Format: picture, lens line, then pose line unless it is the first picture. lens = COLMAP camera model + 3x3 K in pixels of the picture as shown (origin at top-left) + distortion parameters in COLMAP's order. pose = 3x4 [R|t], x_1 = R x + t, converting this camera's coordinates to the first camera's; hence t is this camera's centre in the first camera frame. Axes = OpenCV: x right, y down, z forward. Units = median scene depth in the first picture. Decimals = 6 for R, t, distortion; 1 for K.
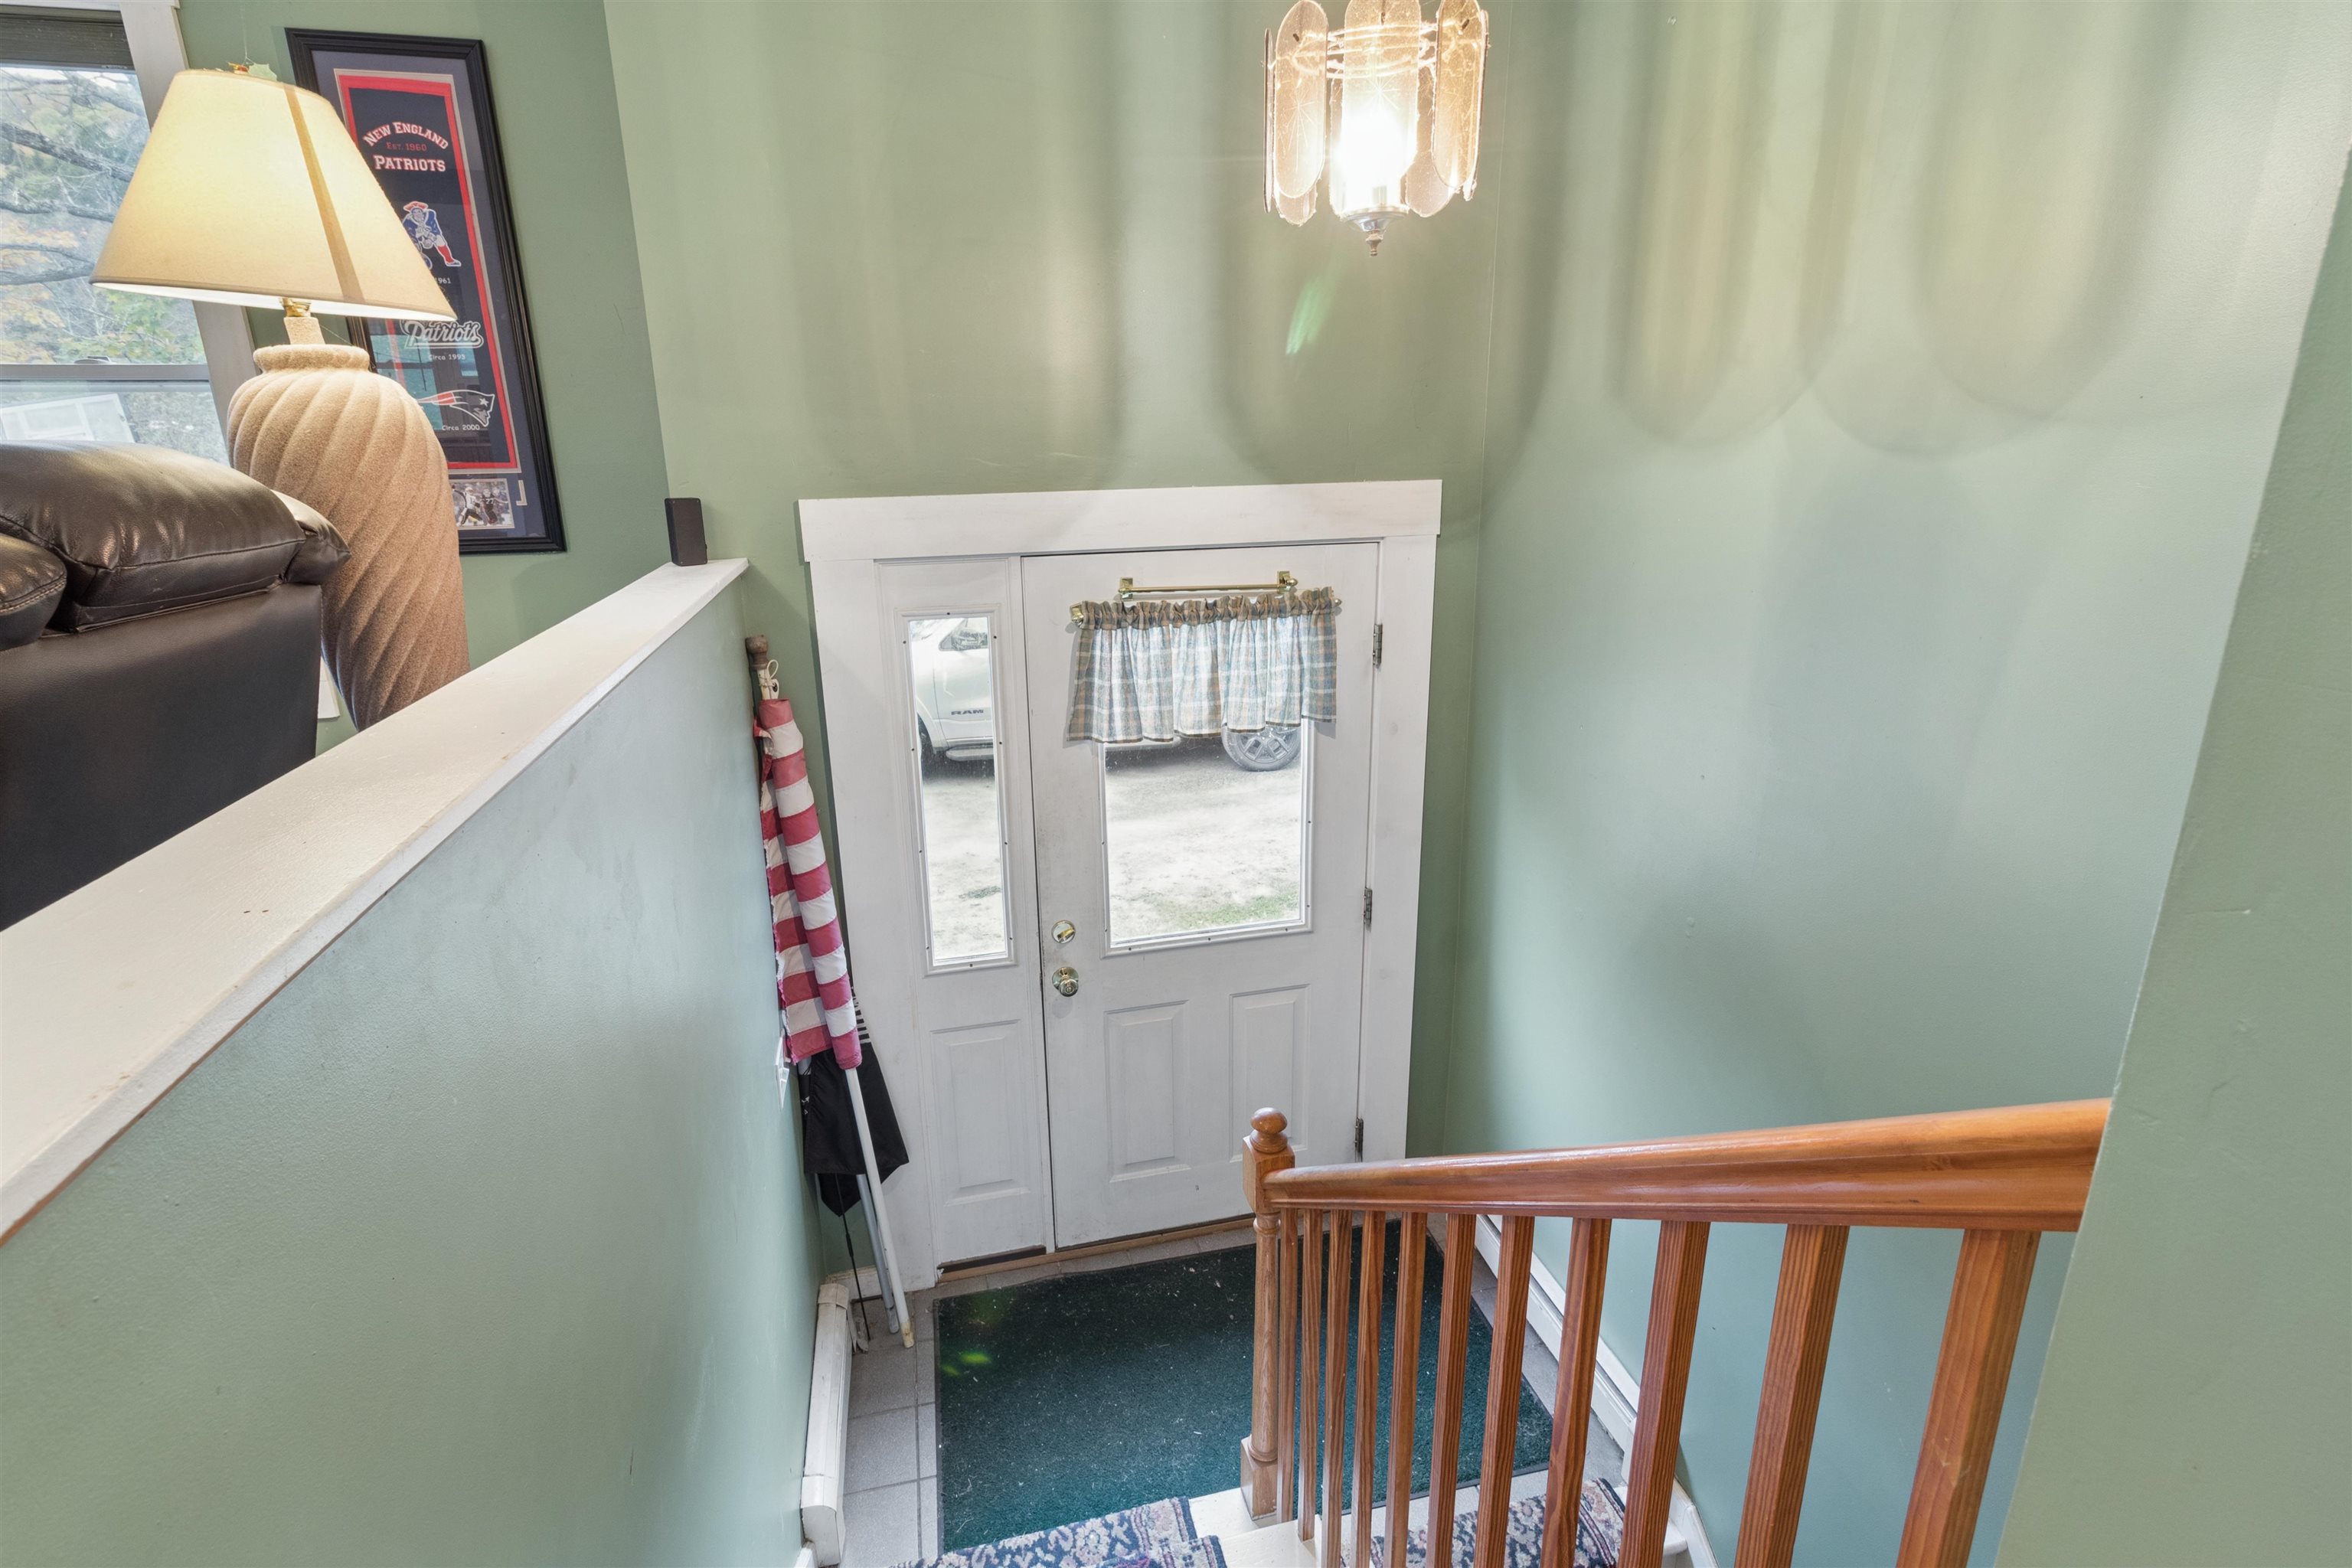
lens RADIAL K [[1115.6, 0, 1178.9], [0, 1115.6, 752.6], [0, 0, 1]] dist [-0.001139, 0.000303]
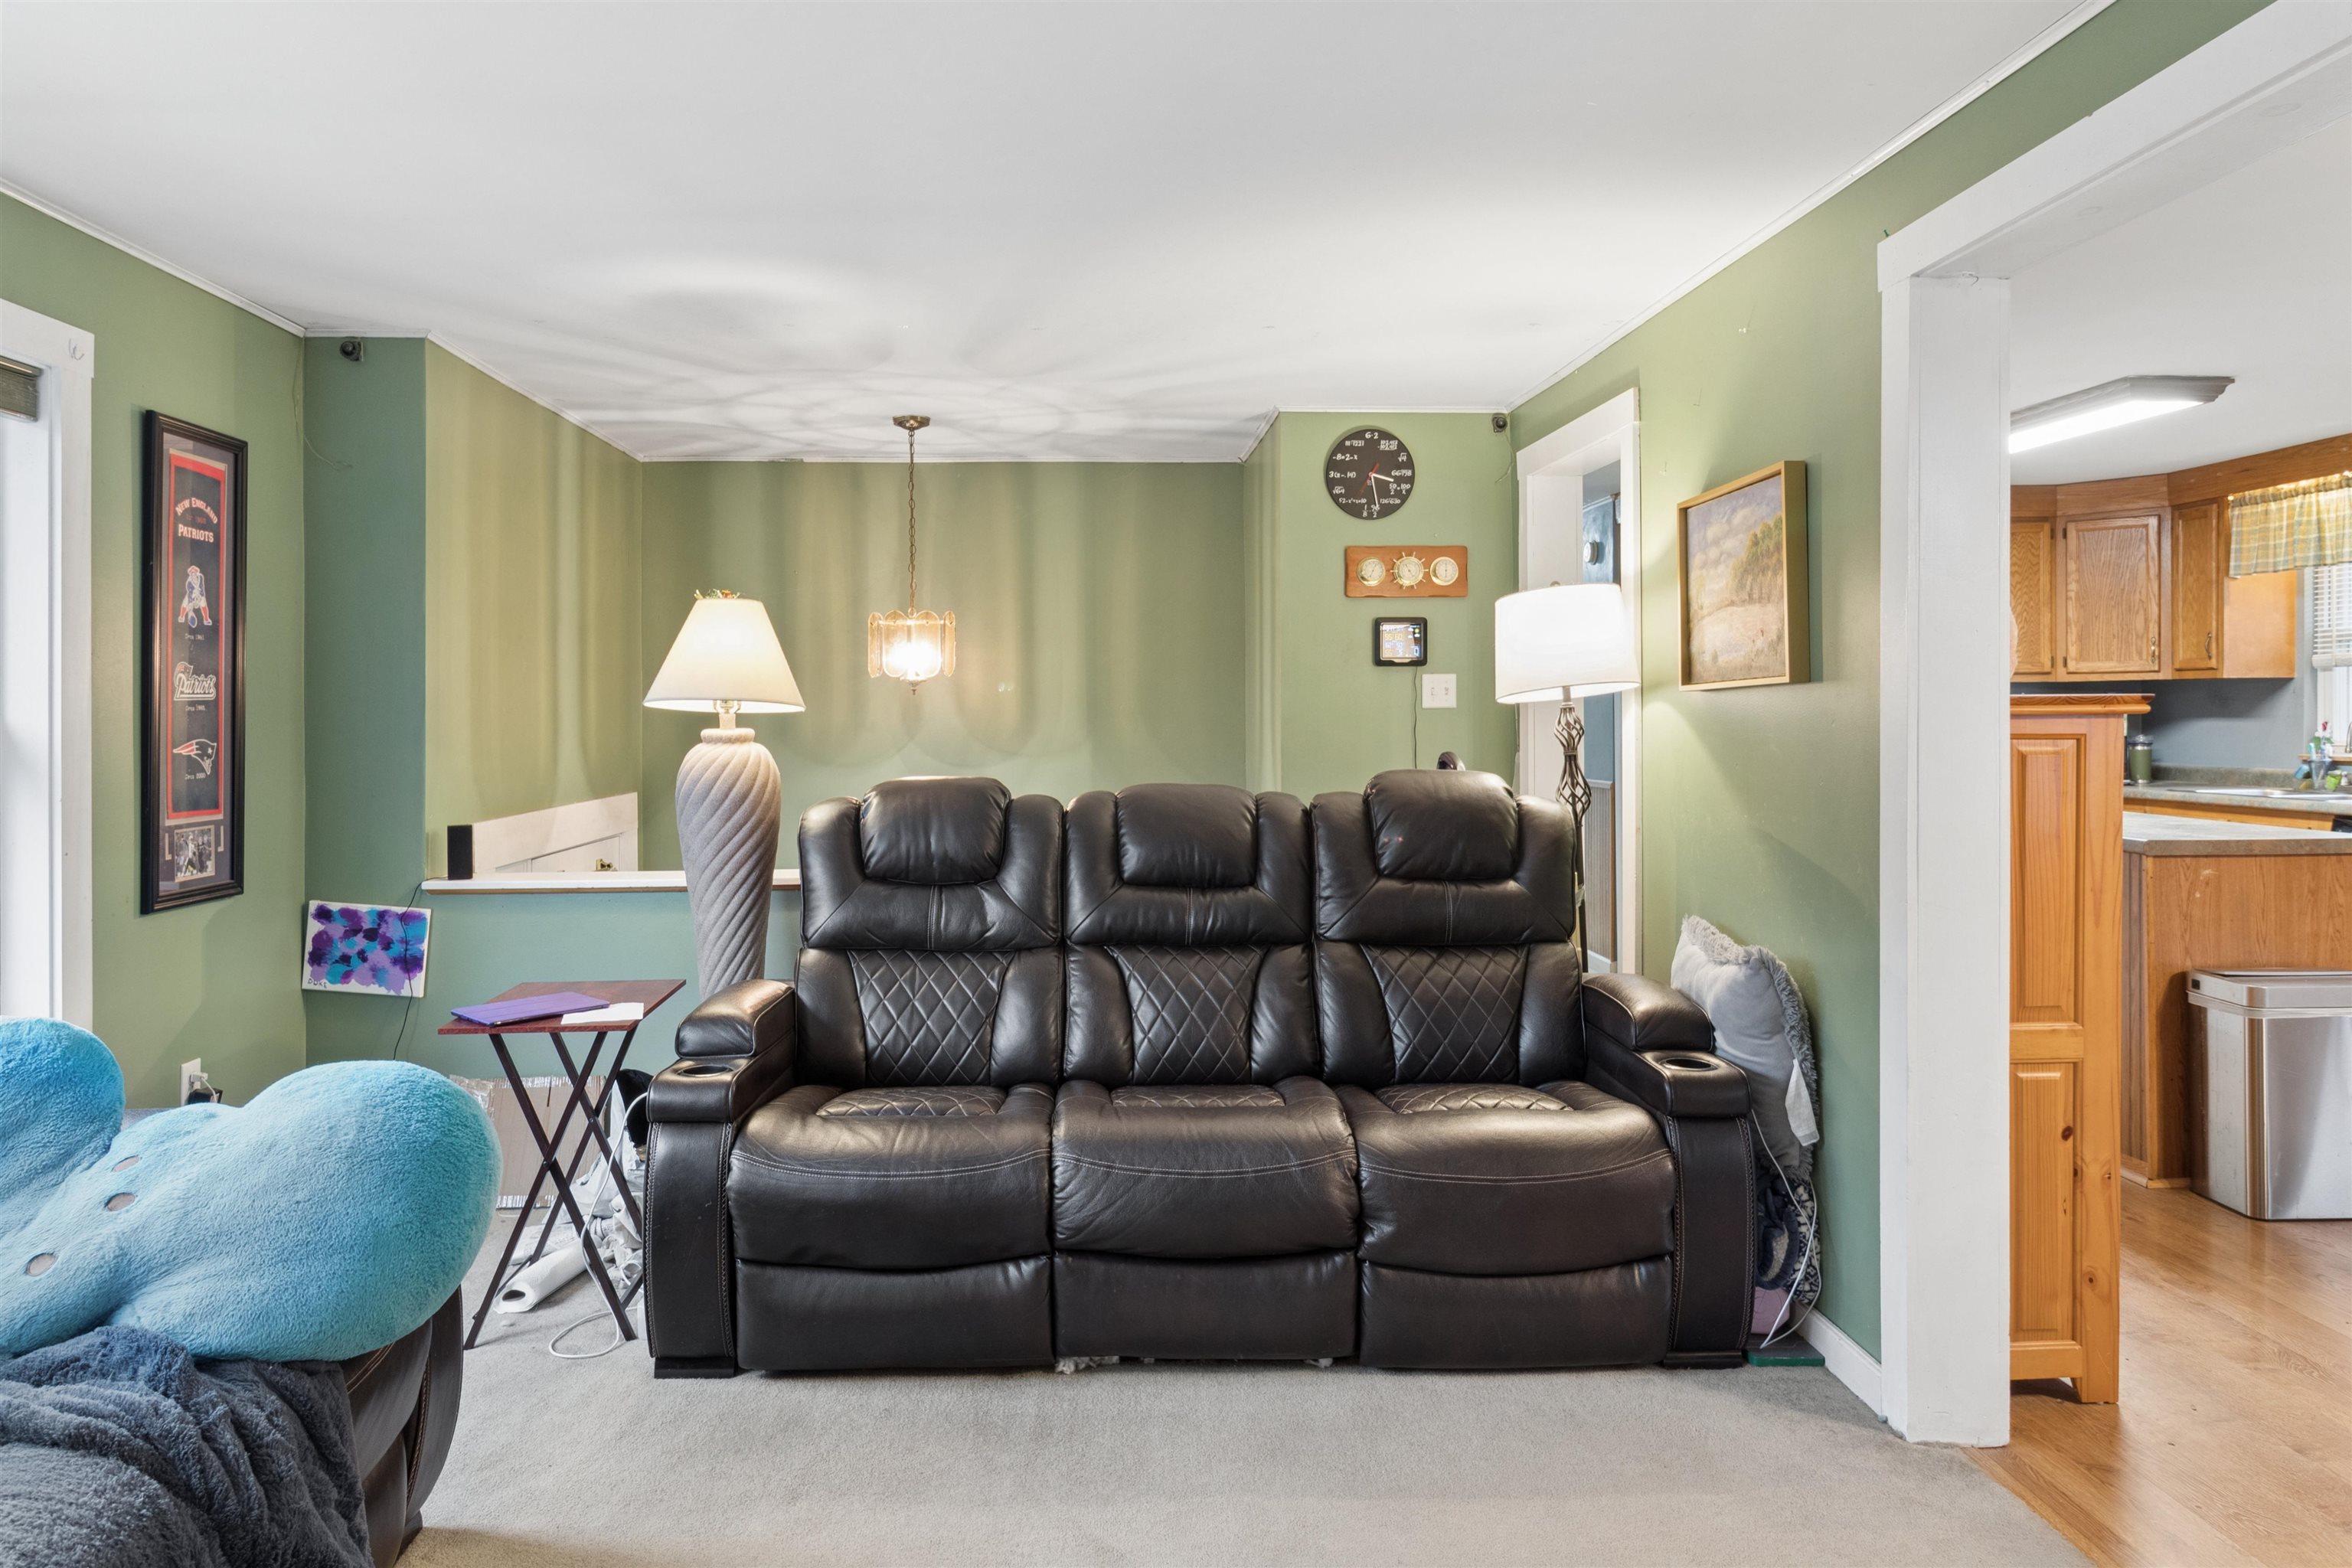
lens RADIAL K [[1498.1, 0, 1142.9], [0, 1498.1, 721.0], [0, 0, 1]] dist [-0.000418, -0.001862]
pose [[0.193739, 0.007177, 0.981027, -1.731185], [0.273585, 0.959908, -0.061052, -0.029093], [-0.942134, 0.280223, 0.184008, -0.040070]]
